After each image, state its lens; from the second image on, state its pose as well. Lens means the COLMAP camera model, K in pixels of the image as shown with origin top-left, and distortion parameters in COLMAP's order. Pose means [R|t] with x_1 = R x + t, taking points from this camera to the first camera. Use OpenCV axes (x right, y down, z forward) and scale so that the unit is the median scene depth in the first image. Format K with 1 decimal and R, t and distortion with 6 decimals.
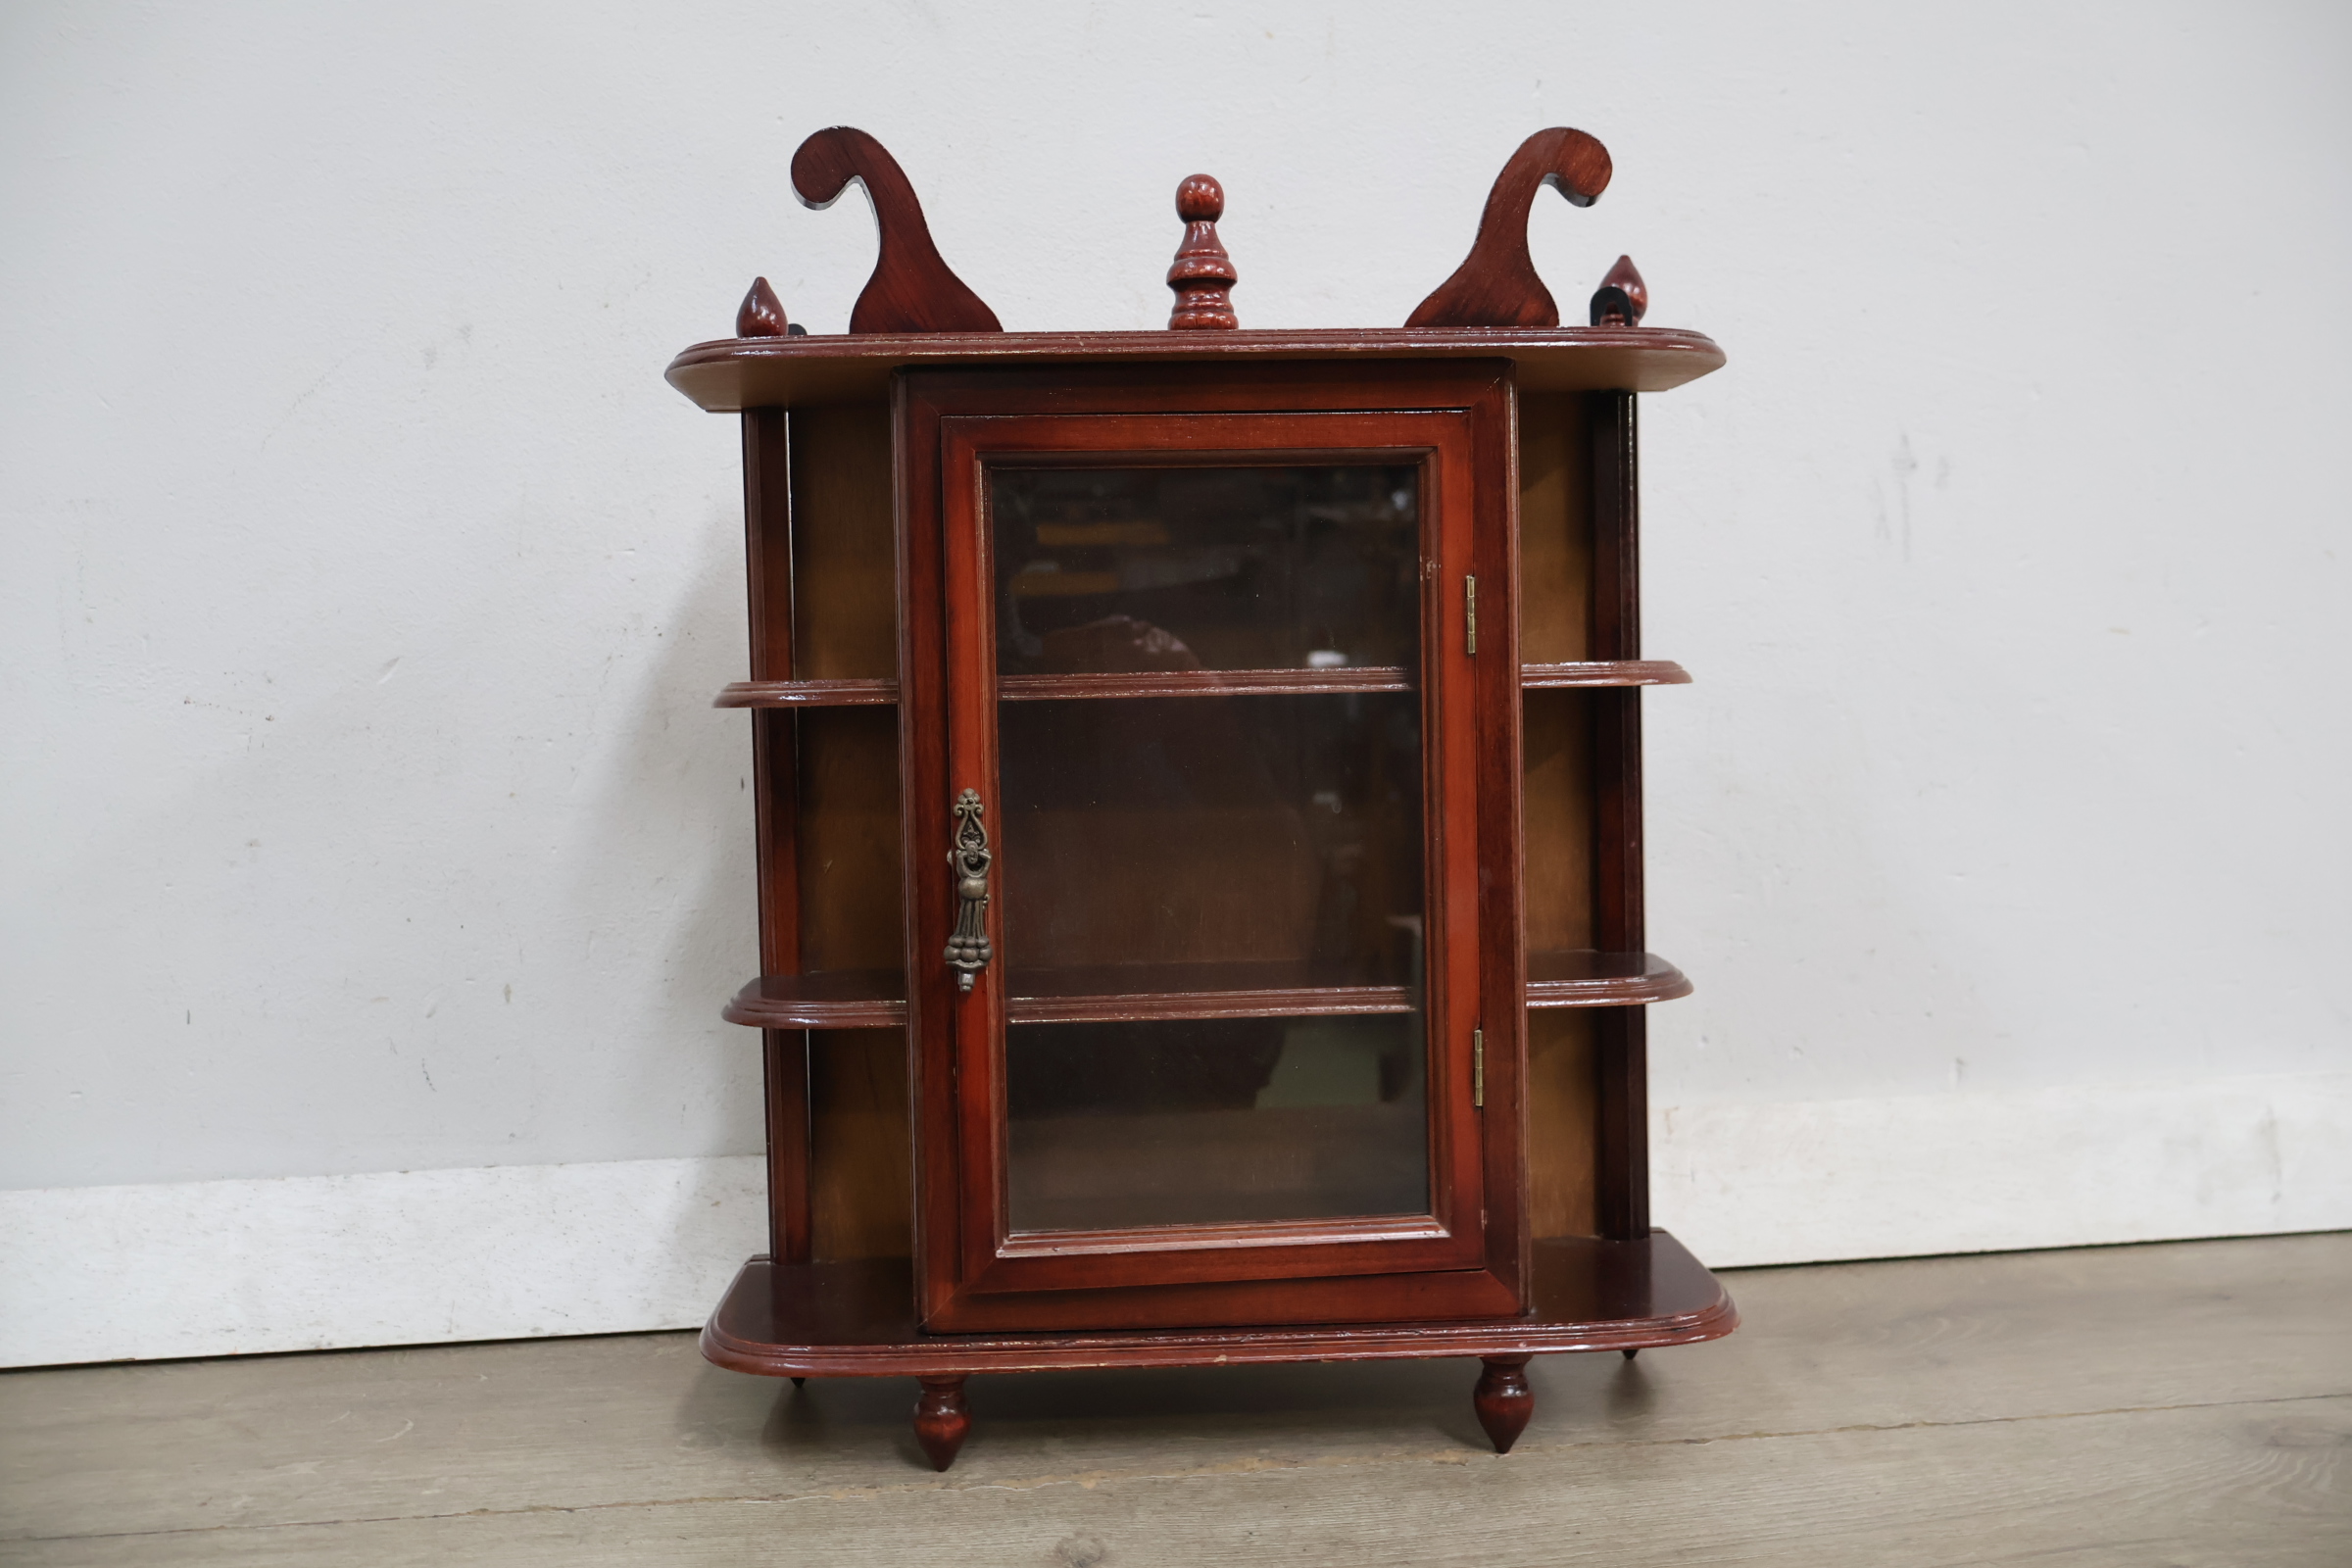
lens RADIAL K [[1971.9, 0, 1175.7], [0, 1971.9, 792.4], [0, 0, 1]] dist [0.002344, -0.000606]
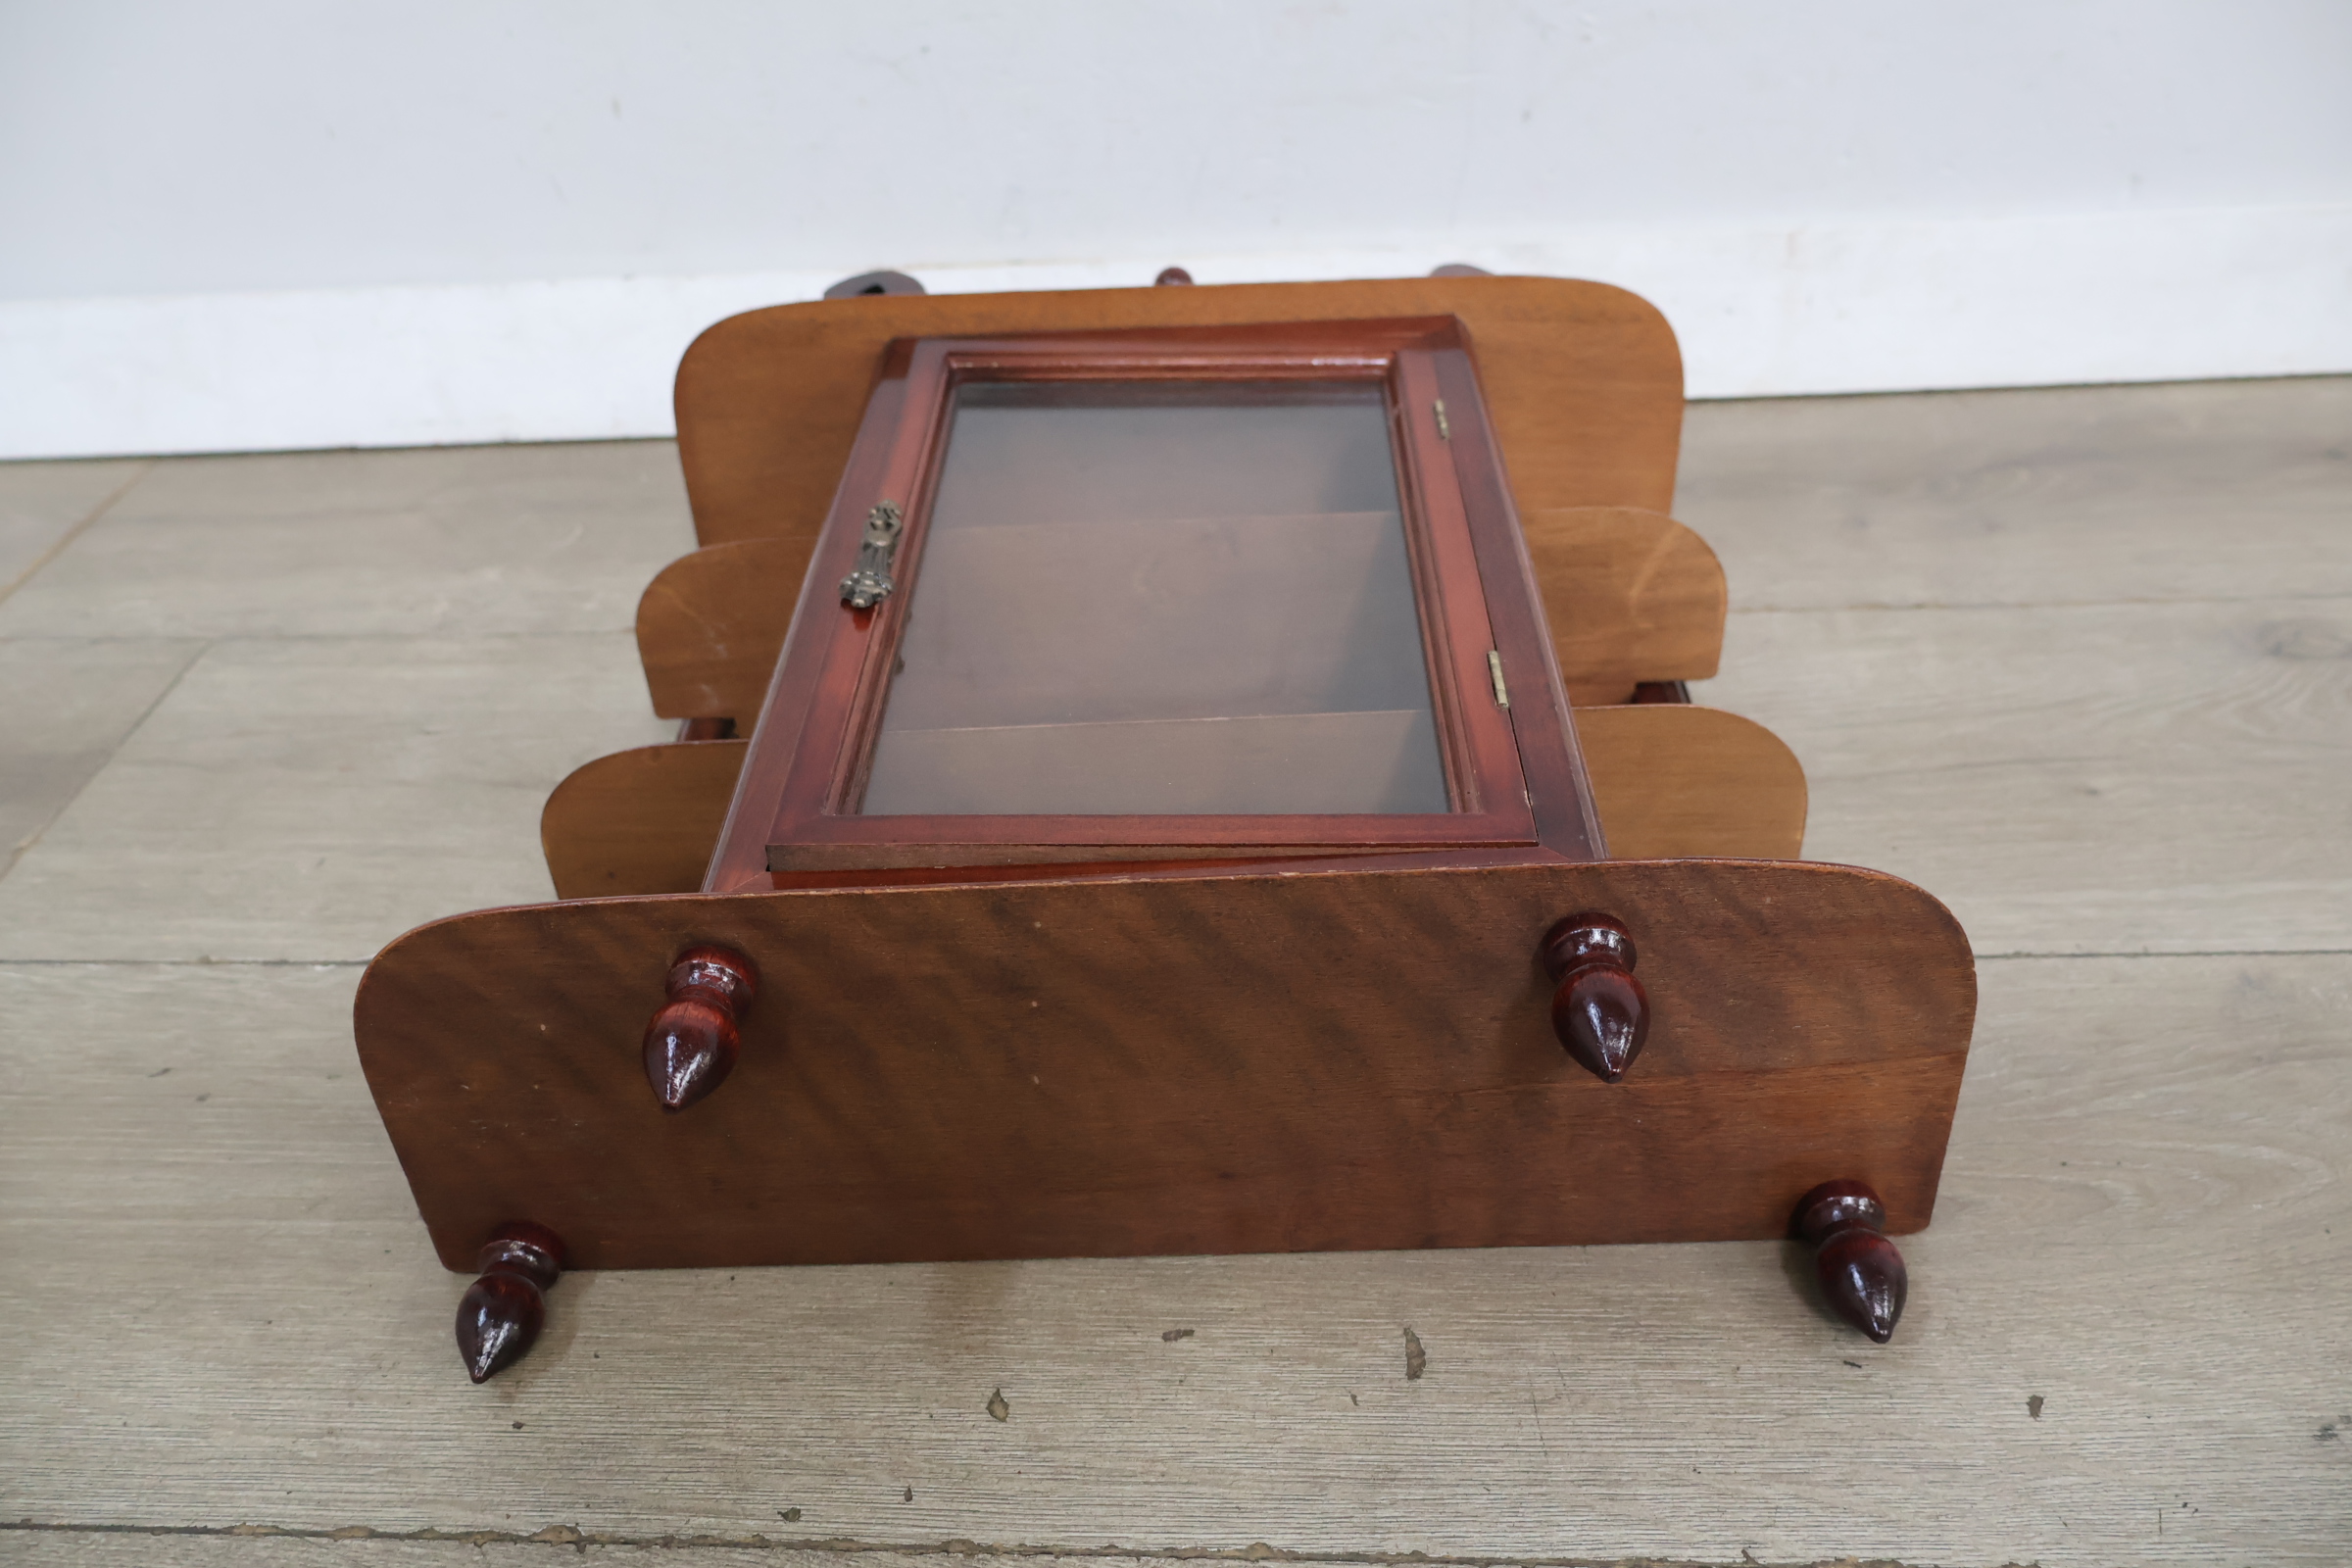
lens RADIAL K [[1971.9, 0, 1178.6], [0, 1971.9, 776.0], [0, 0, 1]] dist [0.002344, -0.000606]
pose [[0.986935, 0.060422, -0.149361, 0.148881], [0.028846, 0.845777, 0.532756, -0.174323], [0.158516, -0.530104, 0.832984, 0.021967]]
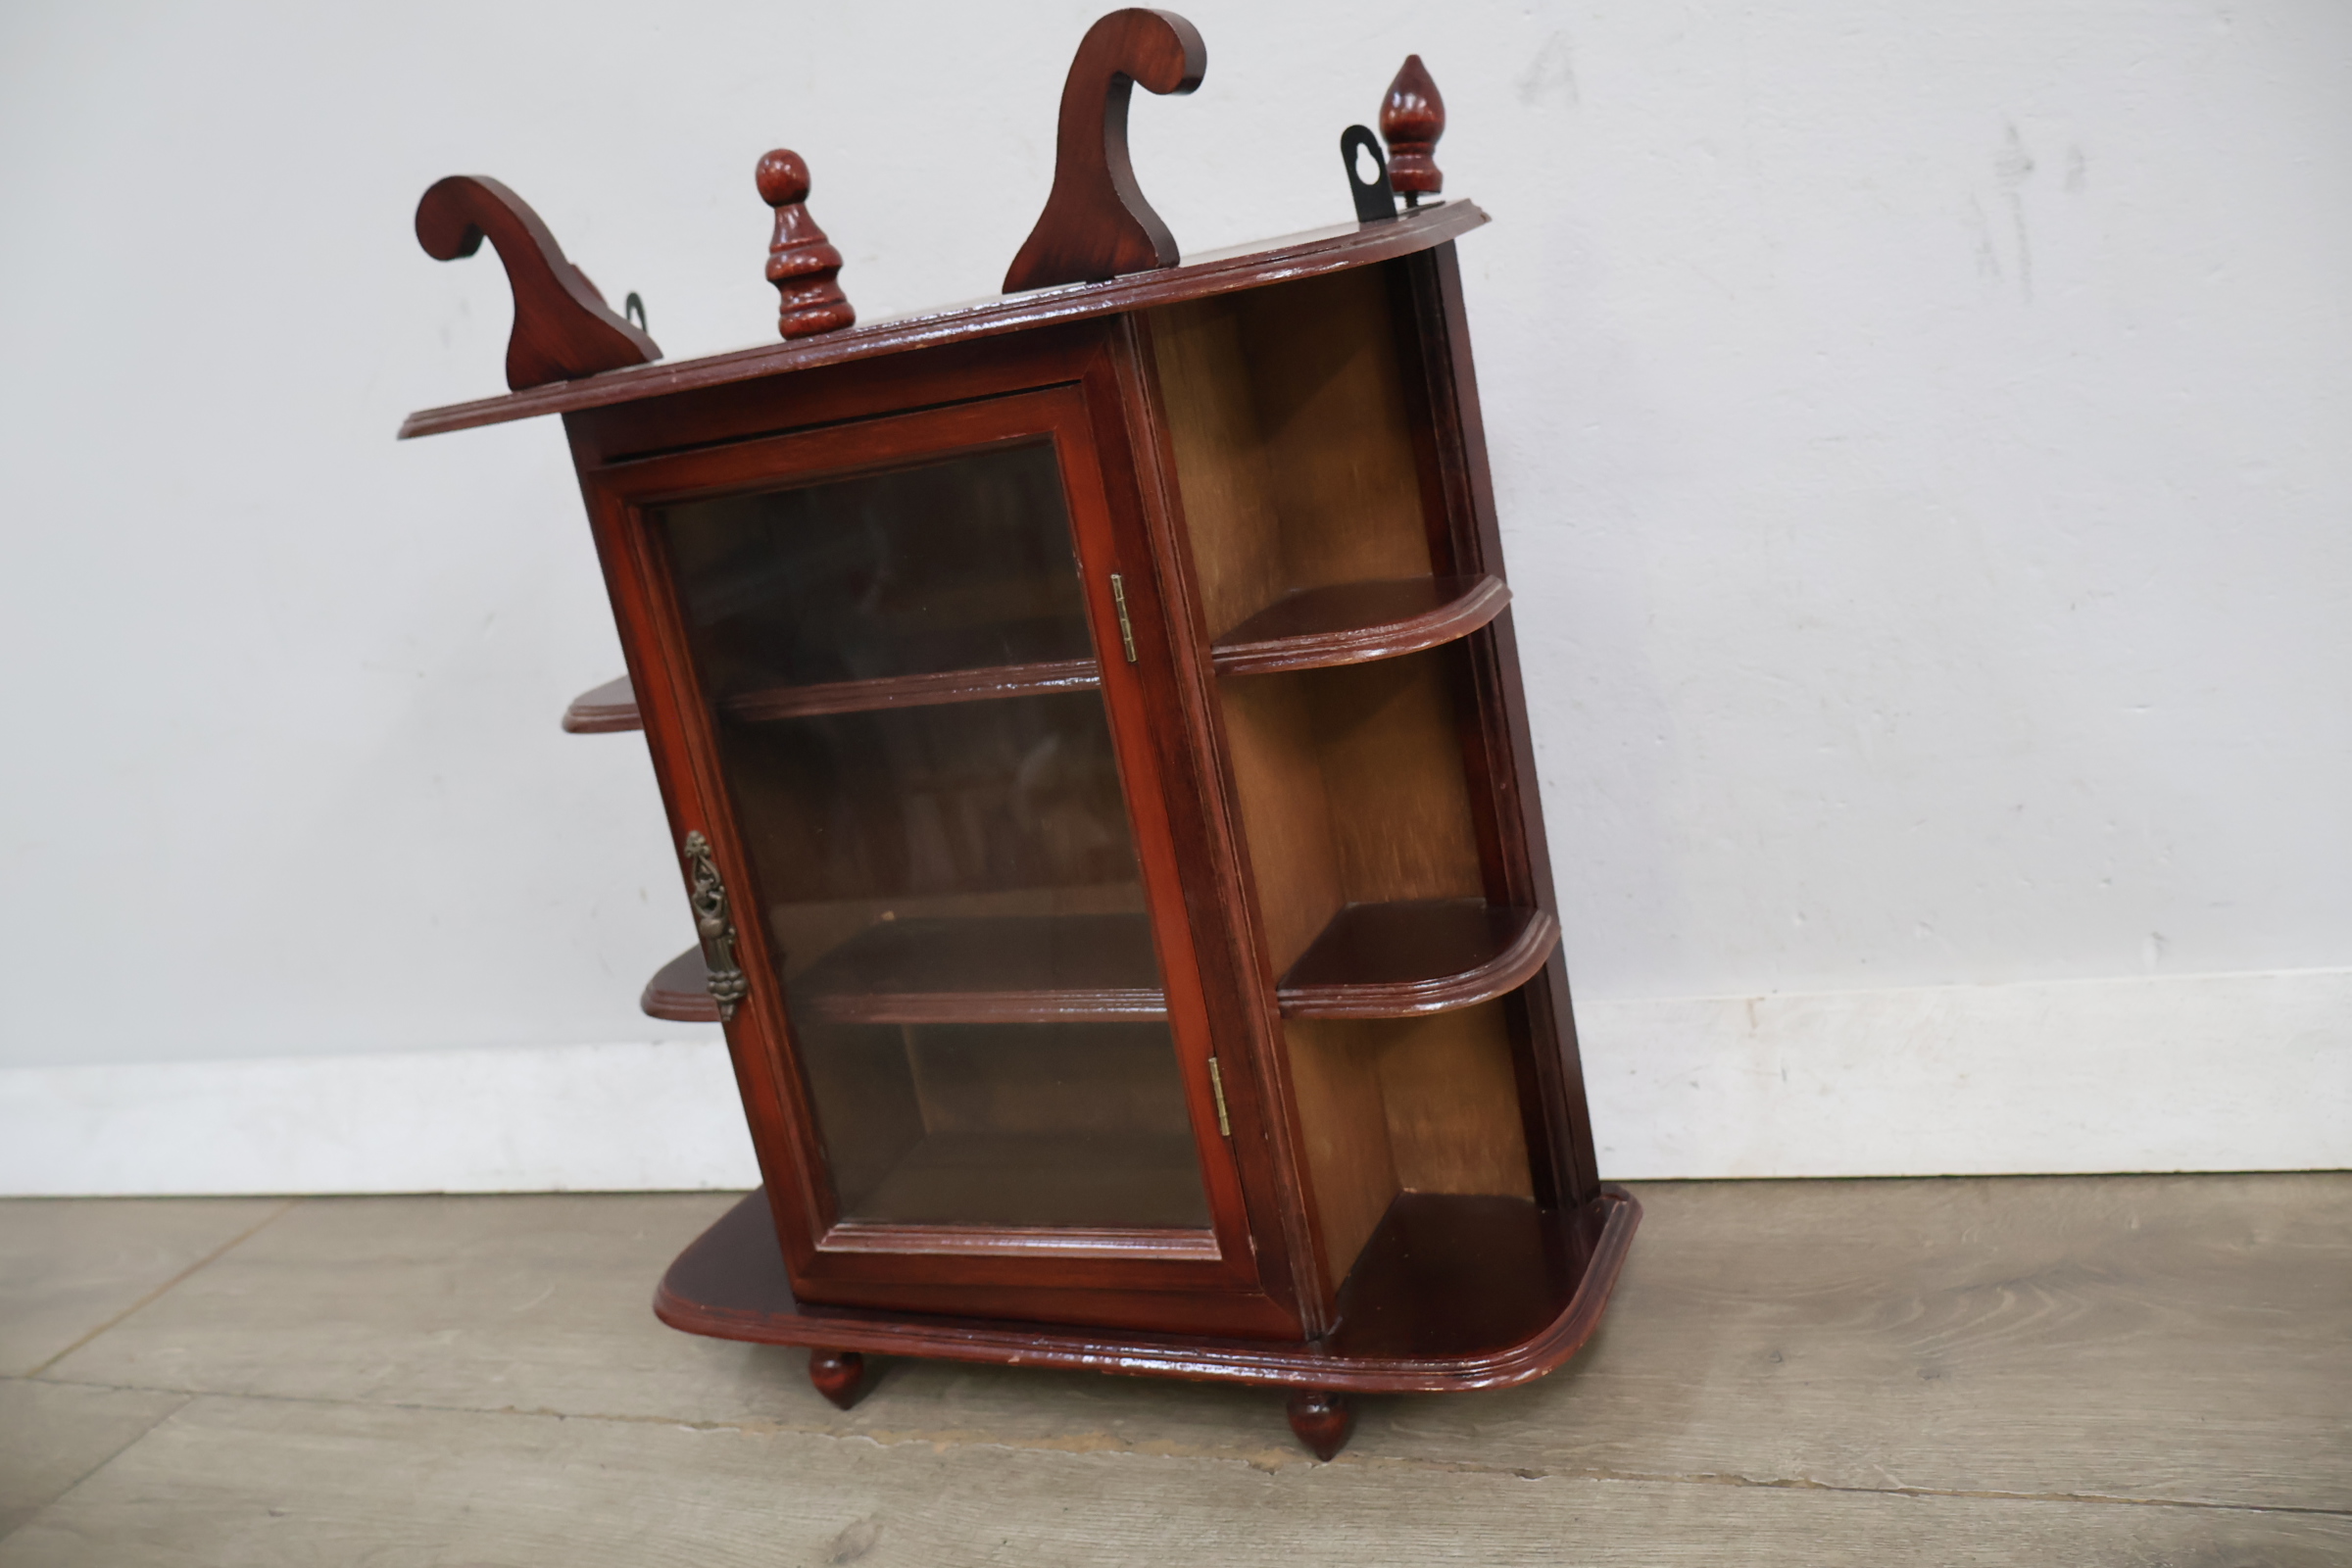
lens RADIAL K [[1971.9, 0, 1170.7], [0, 1971.9, 776.7], [0, 0, 1]] dist [0.002344, -0.000606]
pose [[0.884611, -0.029750, -0.465379, 0.555917], [0.150411, 0.962829, 0.224358, -0.209253], [0.441406, -0.268468, 0.856204, 0.240761]]
